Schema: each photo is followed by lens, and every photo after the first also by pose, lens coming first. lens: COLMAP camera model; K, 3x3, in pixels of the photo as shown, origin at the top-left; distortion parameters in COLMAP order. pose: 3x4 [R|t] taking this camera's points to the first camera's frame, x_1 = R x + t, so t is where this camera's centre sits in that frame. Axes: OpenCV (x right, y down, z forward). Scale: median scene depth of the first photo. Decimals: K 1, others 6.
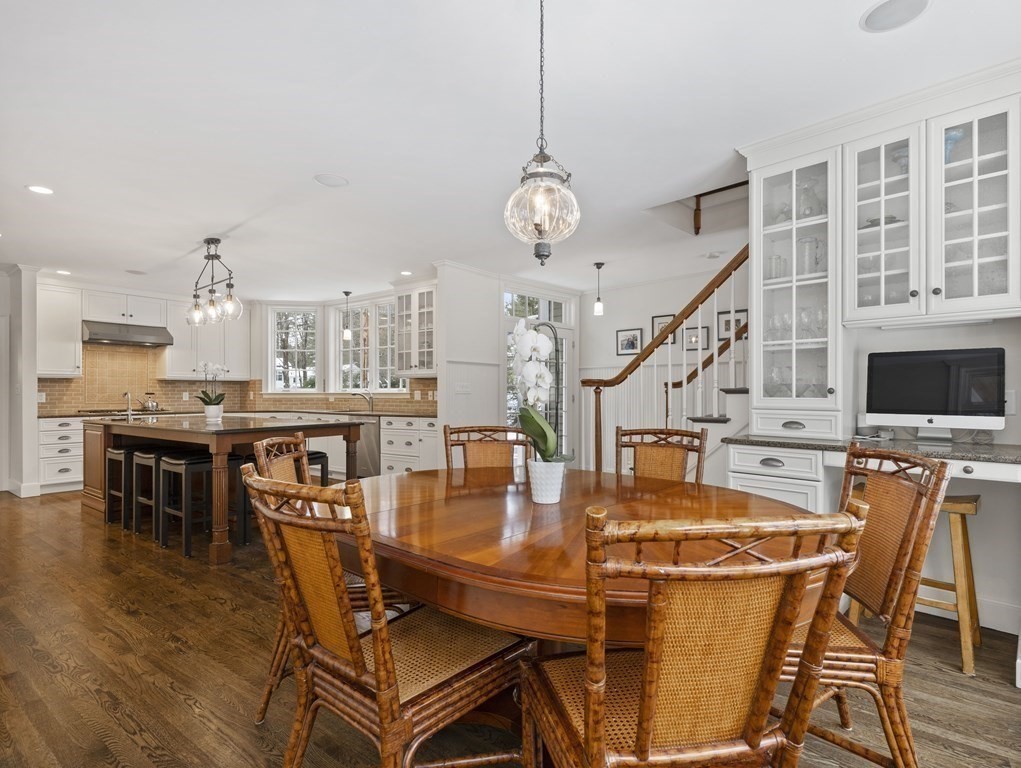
lens RADIAL K [[529.7, 0, 511.5], [0, 529.7, 390.6], [0, 0, 1]] dist [-0.004011, 0.001103]
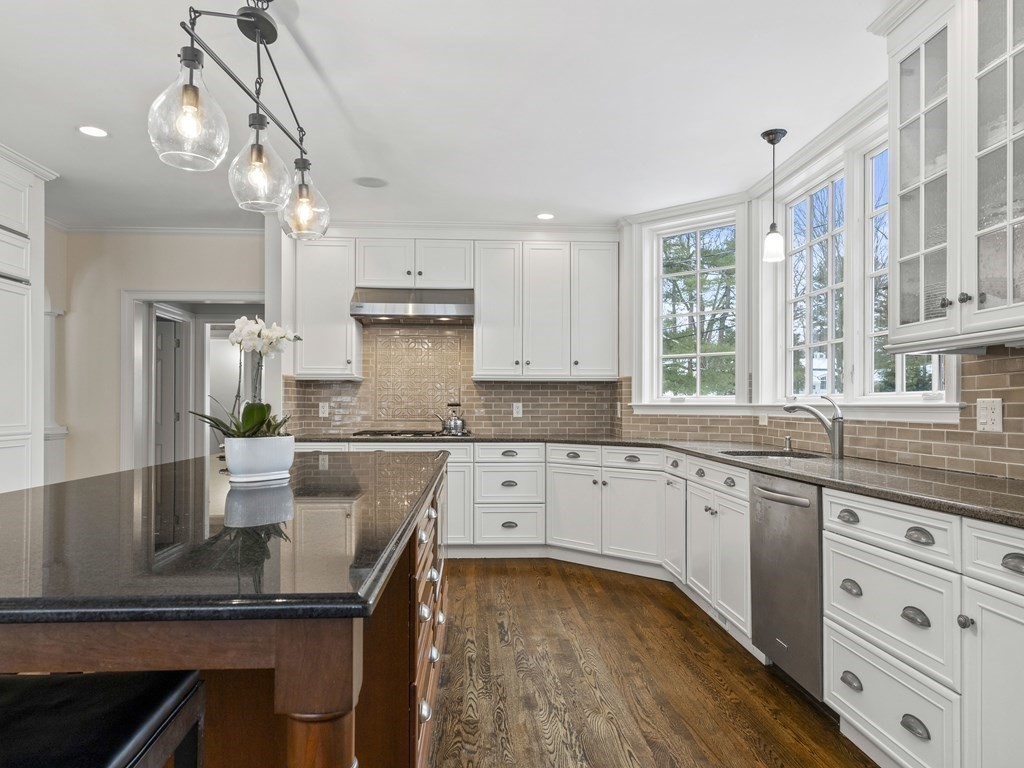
lens RADIAL K [[685.3, 0, 514.3], [0, 685.3, 393.2], [0, 0, 1]] dist [0.000826, 0.005473]
pose [[0.646803, -0.009360, -0.762600, -0.066062], [-0.000827, 0.999915, -0.012974, 0.002736], [0.762657, 0.009022, 0.646741, 0.585601]]
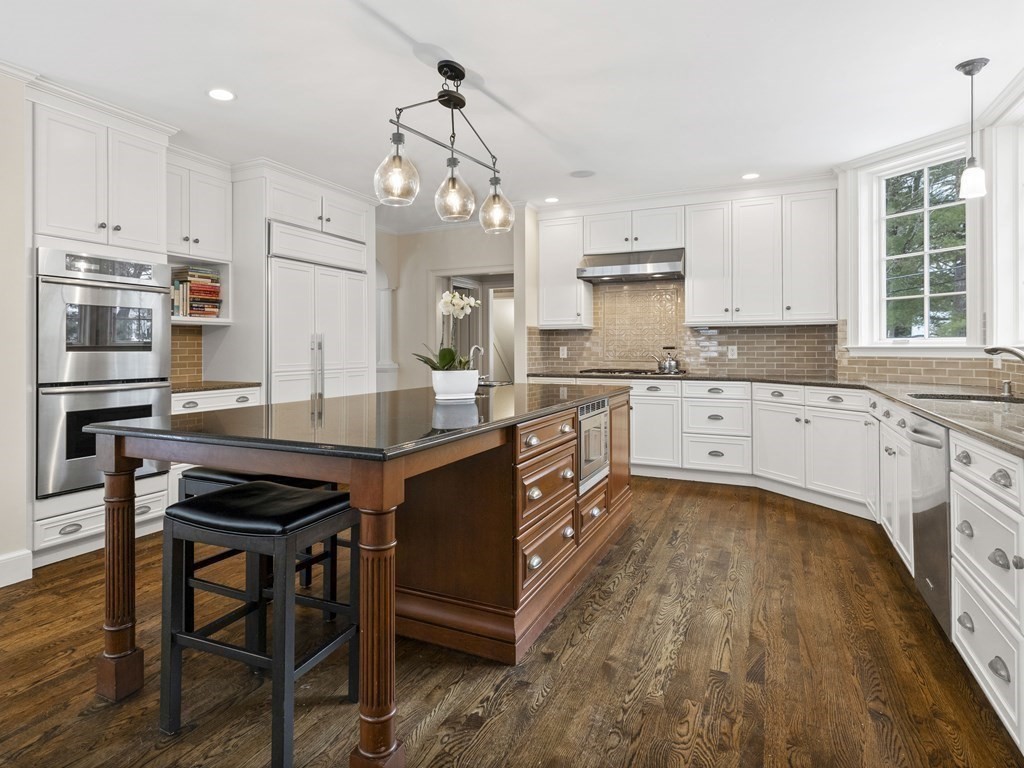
lens RADIAL K [[591.8, 0, 472.3], [0, 591.8, 334.5], [0, 0, 1]] dist [0.002803, -0.000454]
pose [[0.184726, -0.020558, -0.982575, 0.023186], [0.005527, 0.999787, -0.019879, 0.002329], [0.982774, -0.001759, 0.184800, 0.634714]]
